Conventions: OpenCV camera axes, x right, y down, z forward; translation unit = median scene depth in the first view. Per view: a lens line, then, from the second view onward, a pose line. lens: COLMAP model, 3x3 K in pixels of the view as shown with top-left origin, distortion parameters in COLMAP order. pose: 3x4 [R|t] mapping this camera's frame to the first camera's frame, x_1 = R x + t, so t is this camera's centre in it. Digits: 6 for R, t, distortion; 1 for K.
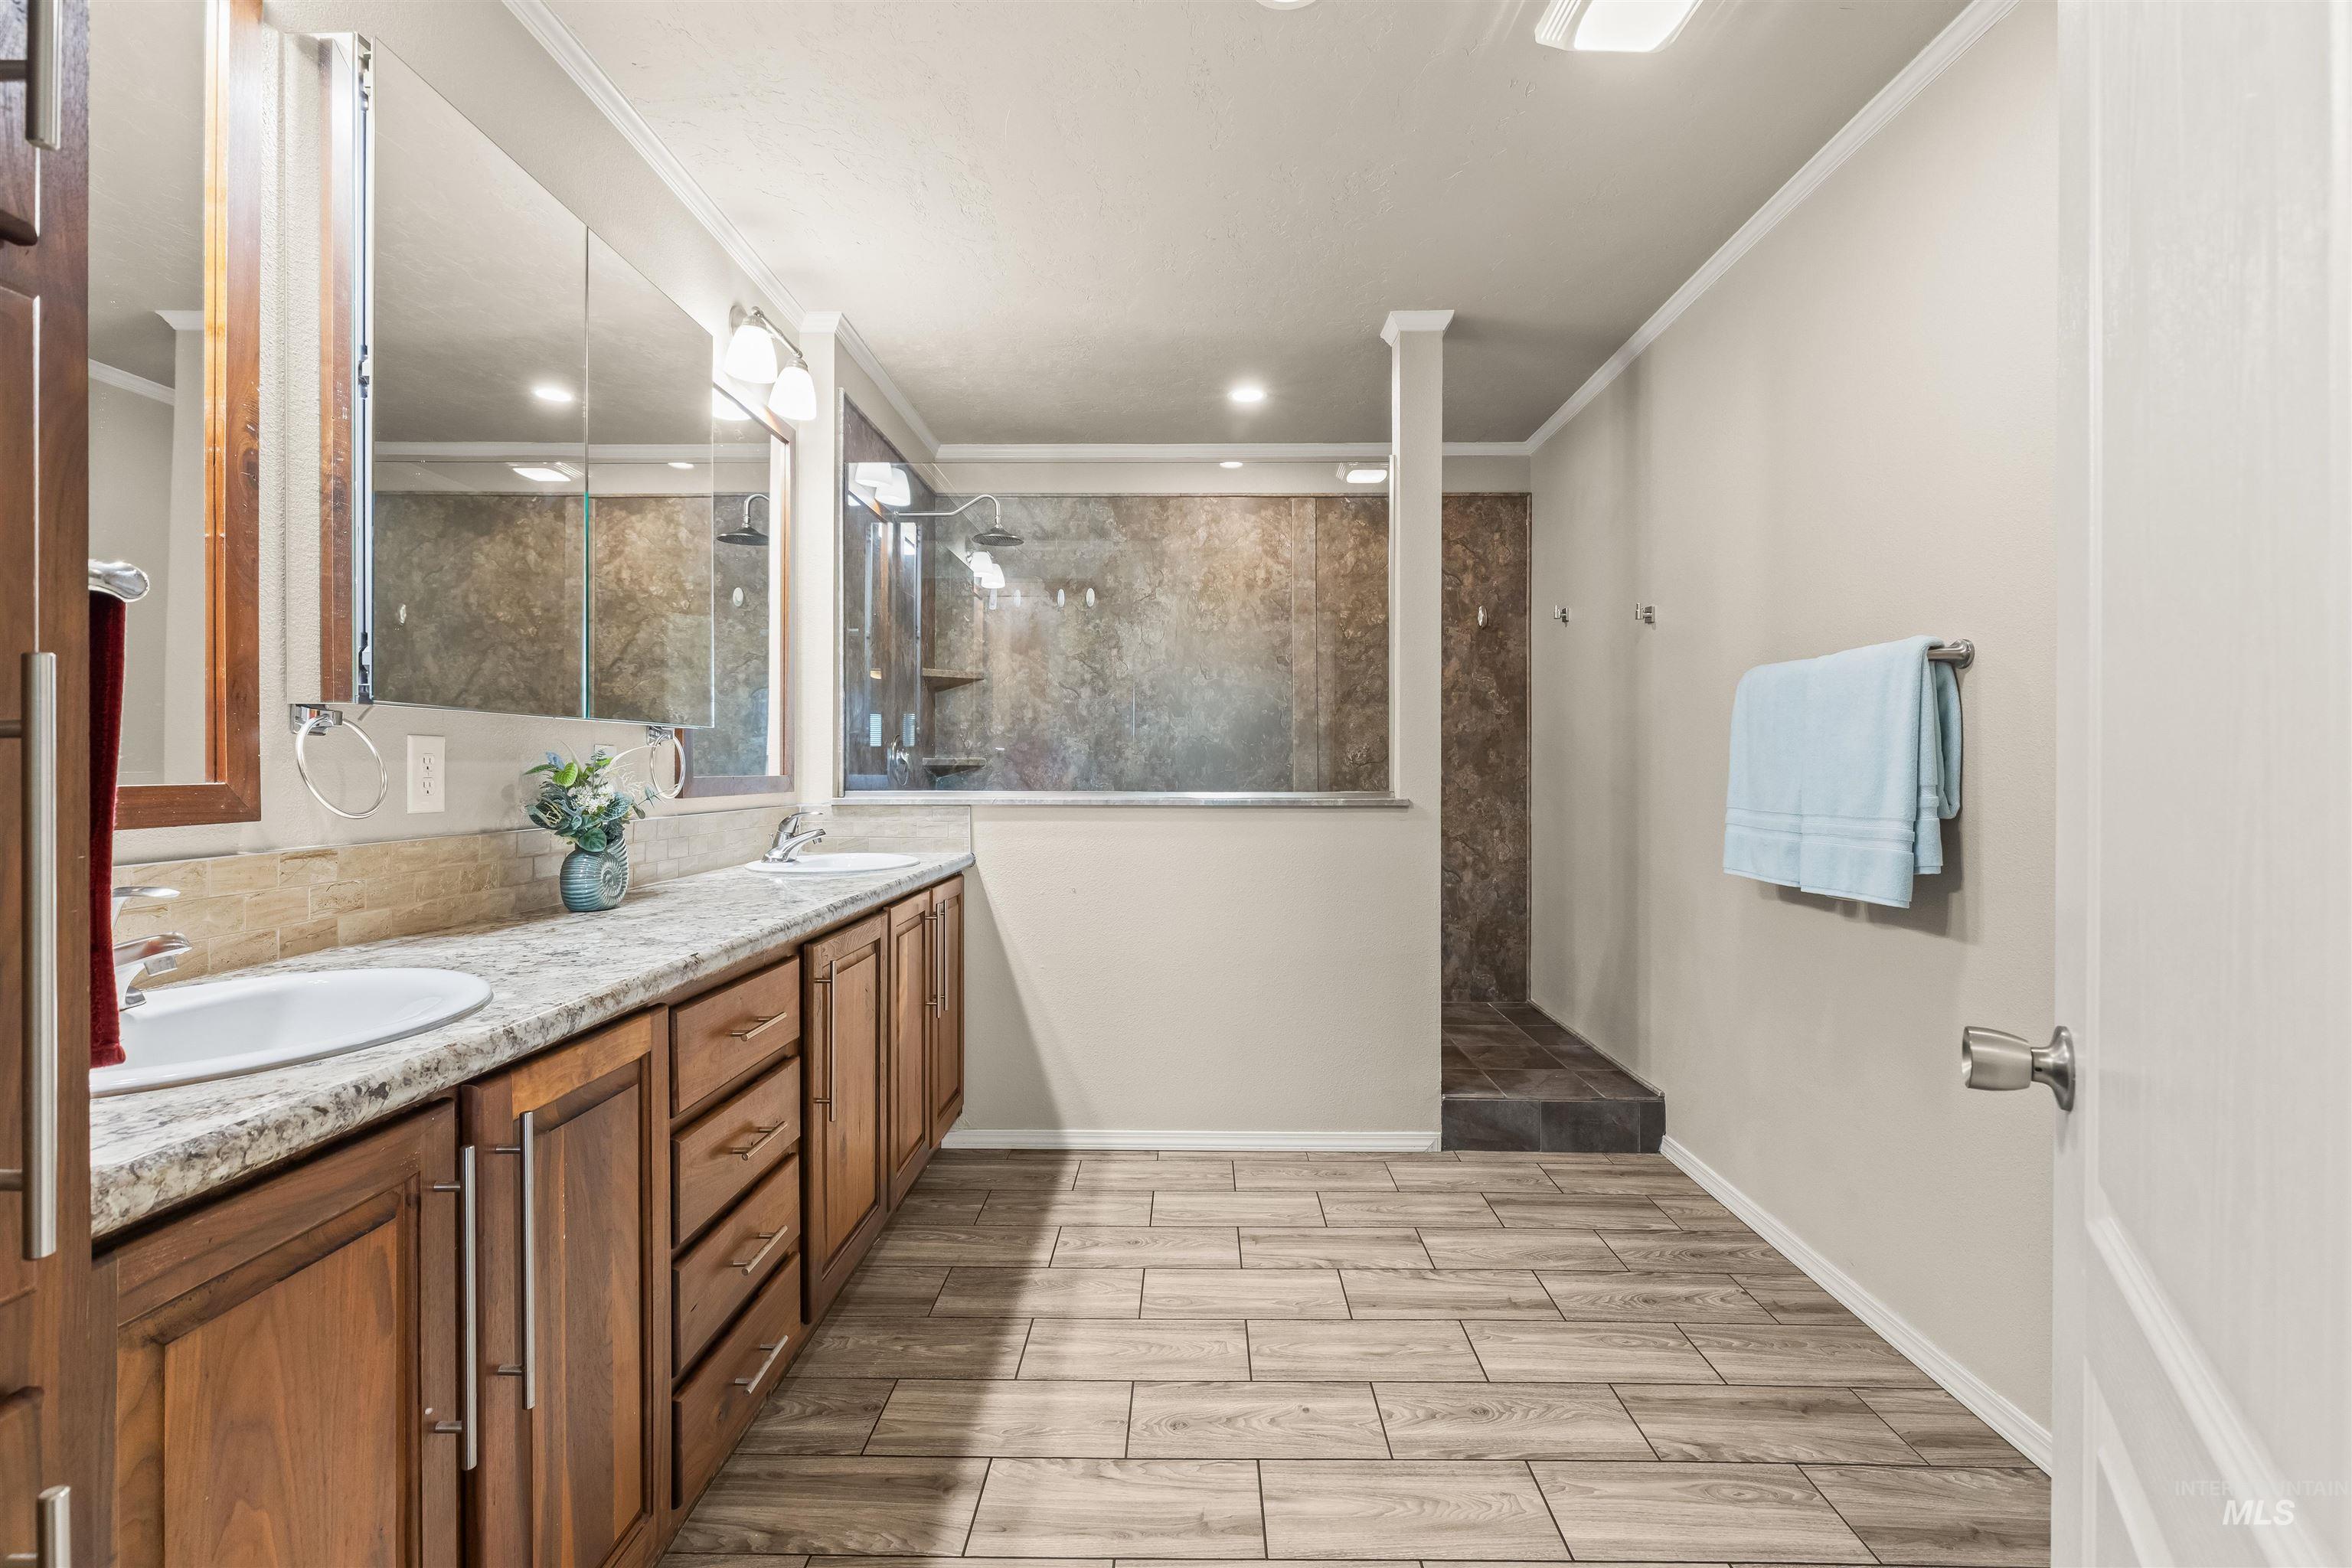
lens RADIAL K [[1065.6, 0, 1175.1], [0, 1065.6, 776.5], [0, 0, 1]] dist [-0.001882, -0.001156]
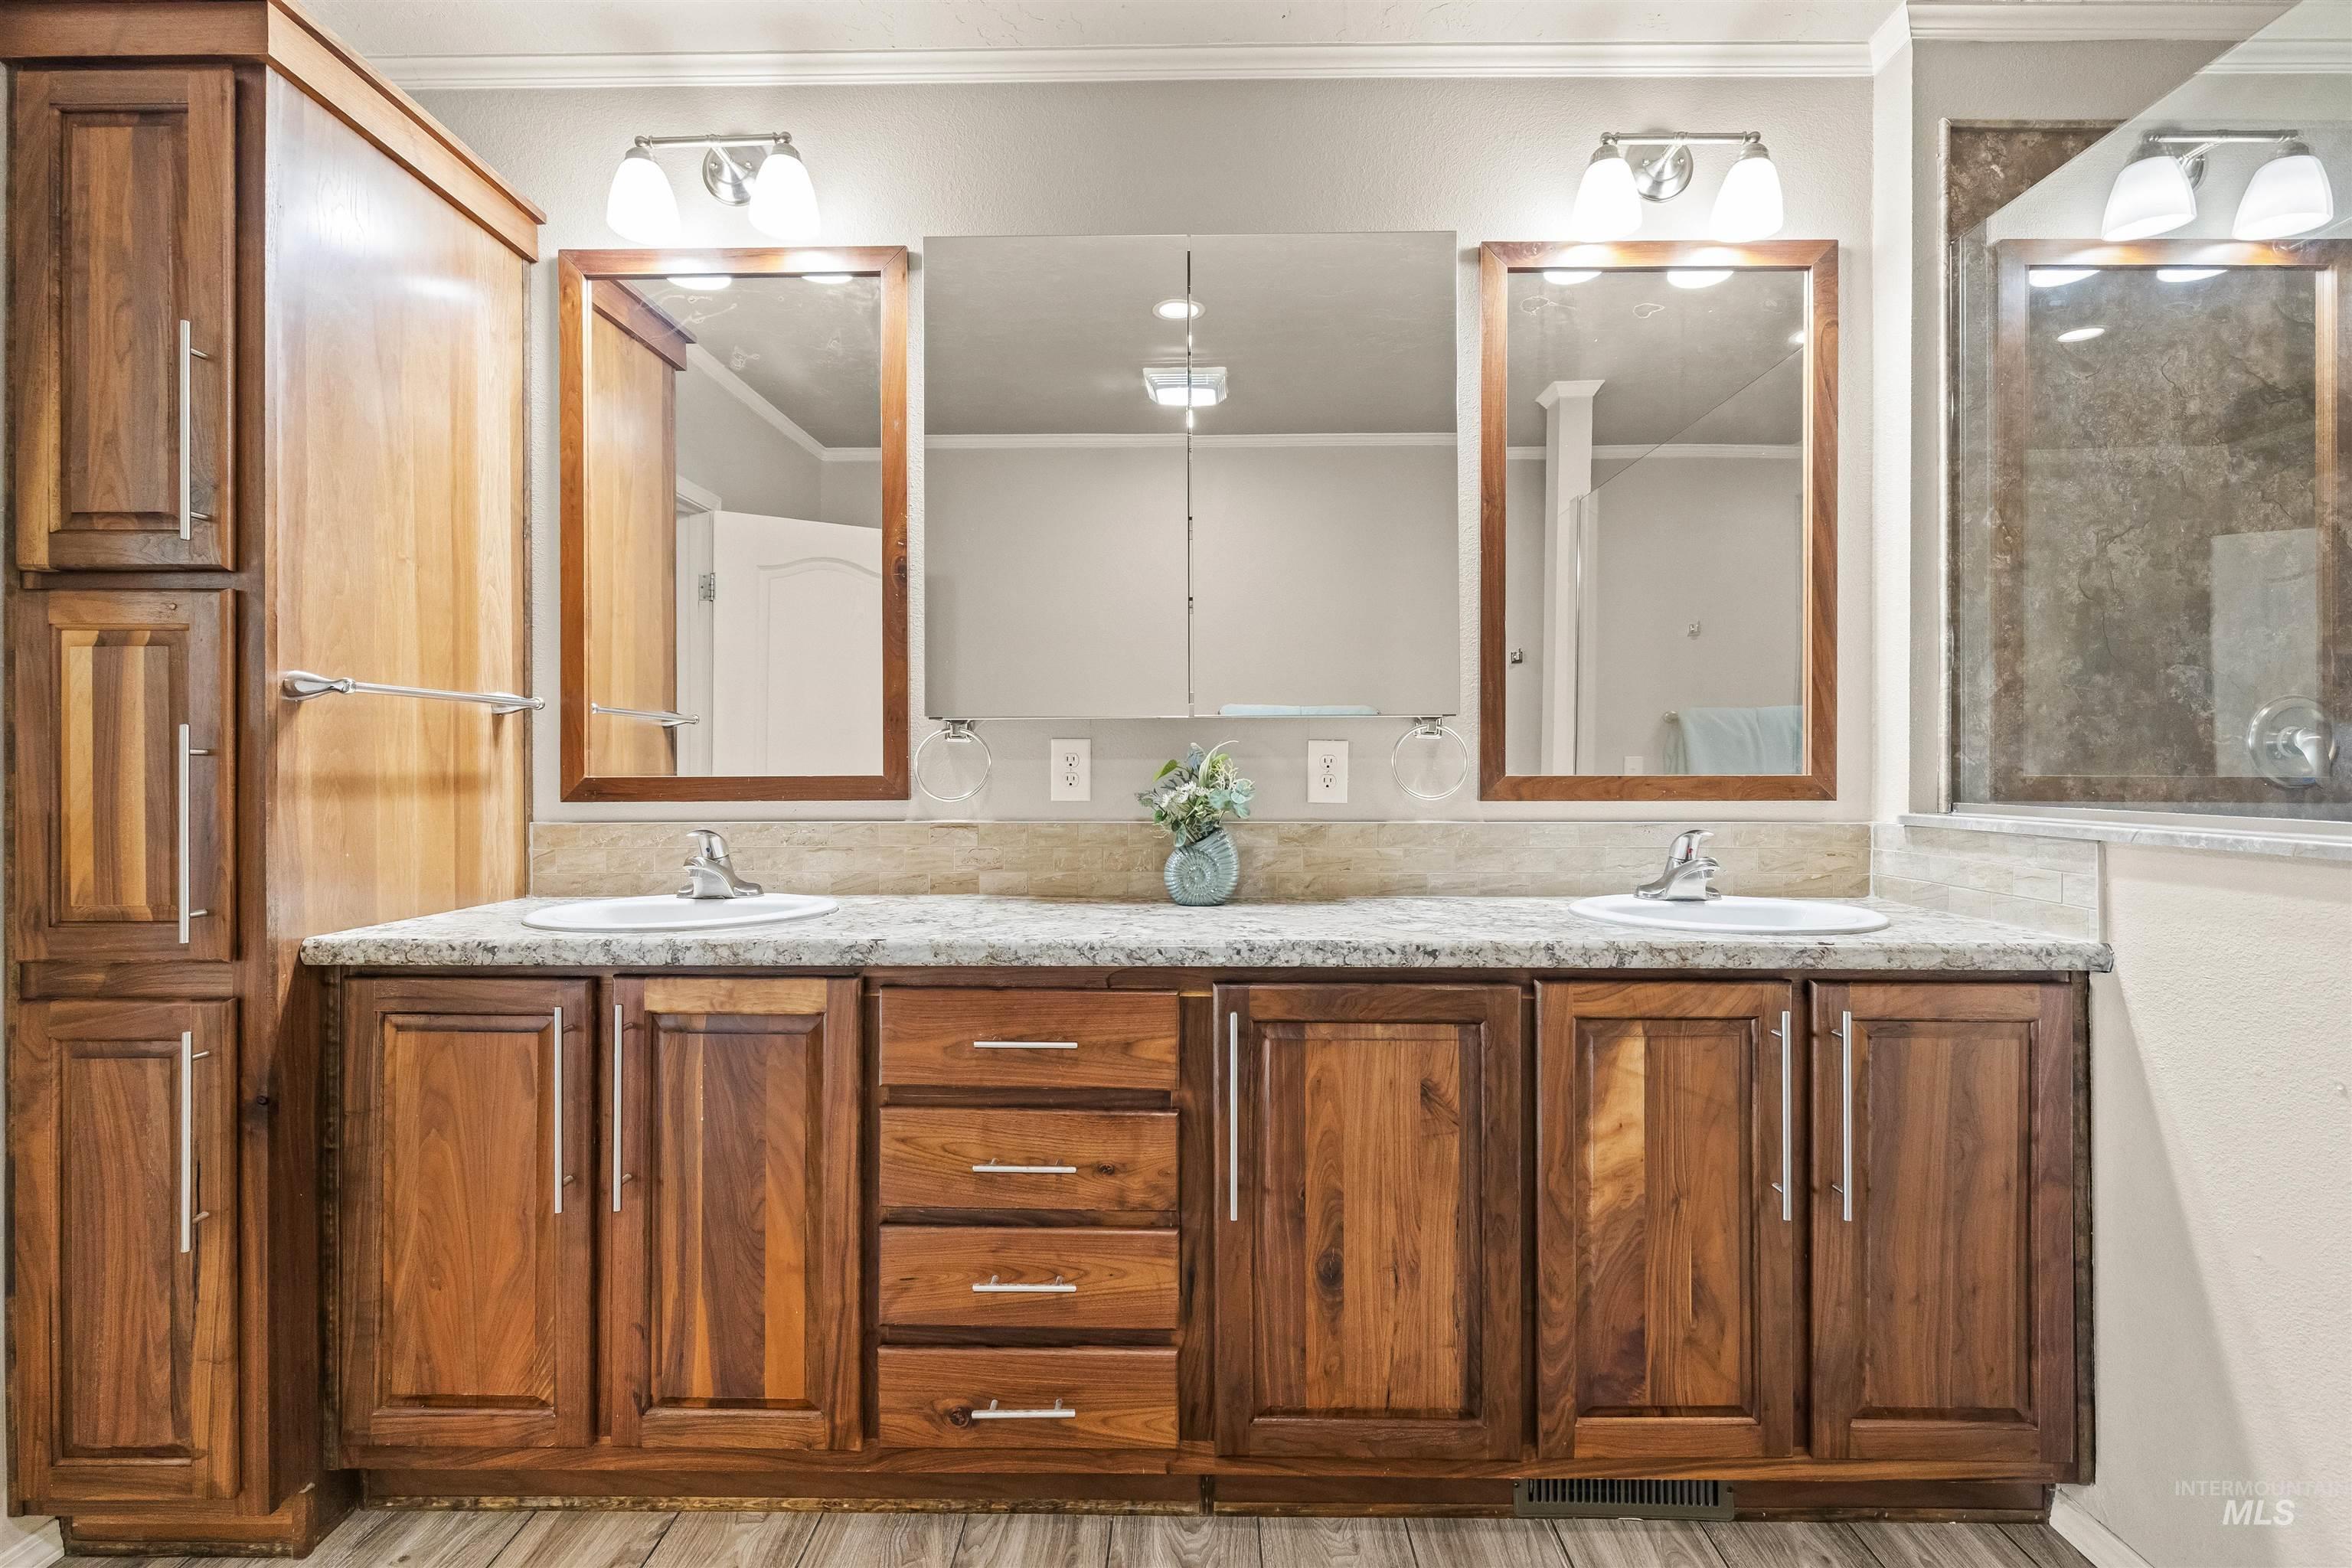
lens RADIAL K [[1065.6, 0, 1199.0], [0, 1065.6, 764.1], [0, 0, 1]] dist [-0.001882, -0.001156]
pose [[0.006128, -0.002135, -0.999979, 0.370342], [-0.007125, 0.999972, -0.002179, -0.005266], [0.999956, 0.007138, 0.006113, 0.786248]]
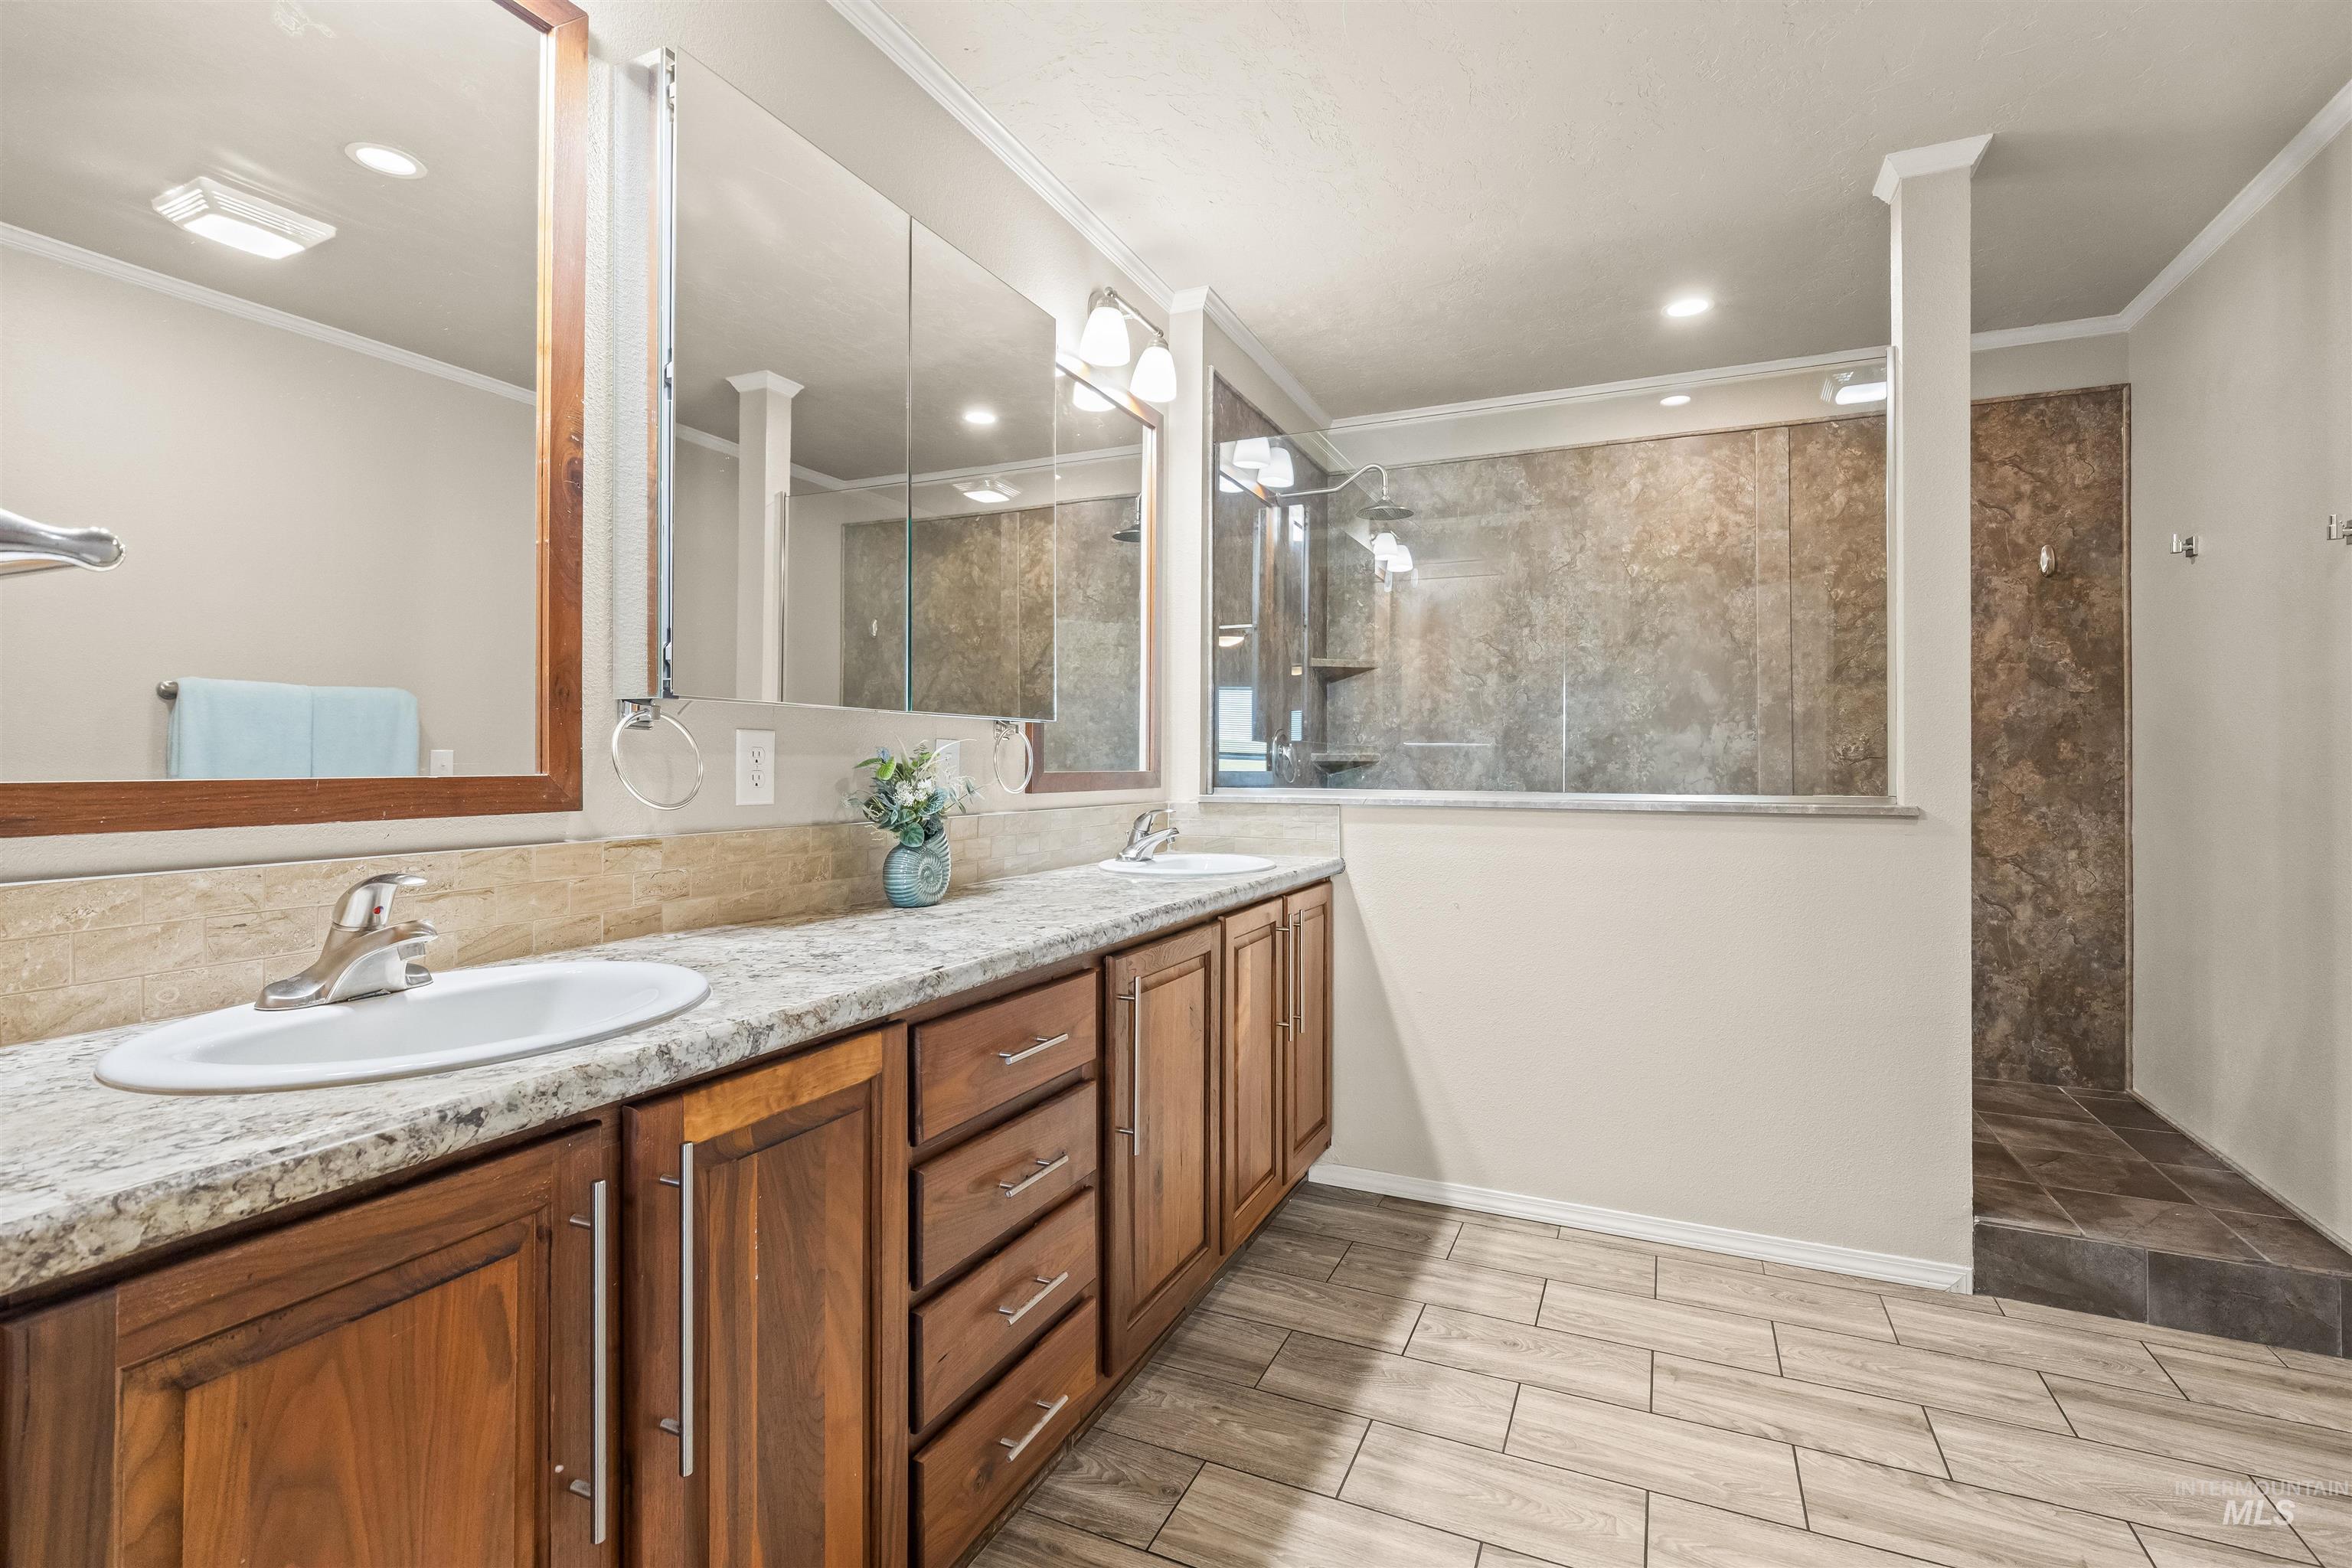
lens RADIAL K [[1065.6, 0, 1181.8], [0, 1065.6, 761.9], [0, 0, 1]] dist [-0.001882, -0.001156]
pose [[0.916567, 0.000721, -0.399879, 0.058663], [-0.005316, 0.999932, -0.010383, 0.000611], [0.399845, 0.011642, 0.916509, 0.151918]]
